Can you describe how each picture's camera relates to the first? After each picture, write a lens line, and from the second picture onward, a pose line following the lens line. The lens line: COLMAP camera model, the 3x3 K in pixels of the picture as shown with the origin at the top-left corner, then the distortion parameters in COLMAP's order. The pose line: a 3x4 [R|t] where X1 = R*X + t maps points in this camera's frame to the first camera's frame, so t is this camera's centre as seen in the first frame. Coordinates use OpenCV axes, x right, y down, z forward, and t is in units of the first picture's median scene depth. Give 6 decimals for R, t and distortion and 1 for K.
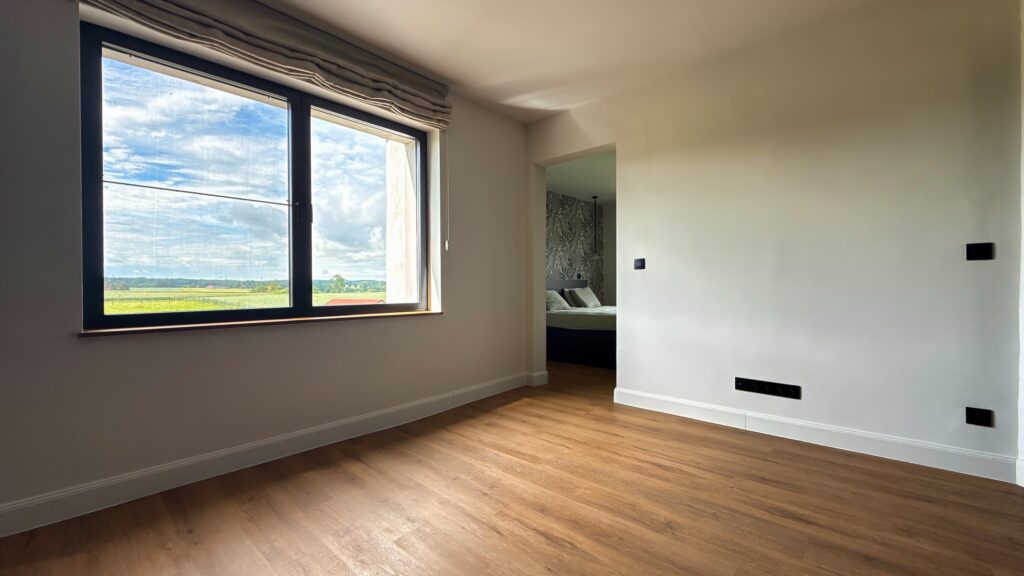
lens RADIAL K [[406.5, 0, 514.9], [0, 406.5, 285.5], [0, 0, 1]] dist [-0.002254, -0.000619]
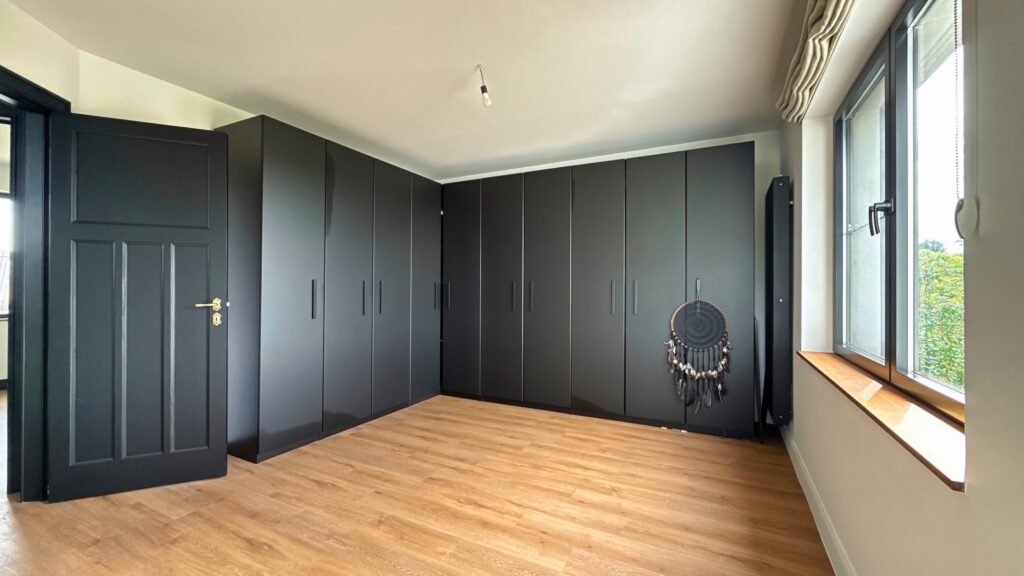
lens RADIAL K [[406.5, 0, 514.9], [0, 406.5, 285.5], [0, 0, 1]] dist [-0.002254, -0.000619]
pose [[-0.965150, 0.000279, -0.261699, 0.286287], [0.002309, 0.999970, -0.007450, -0.106948], [0.261689, -0.007794, -0.965121, 2.137059]]
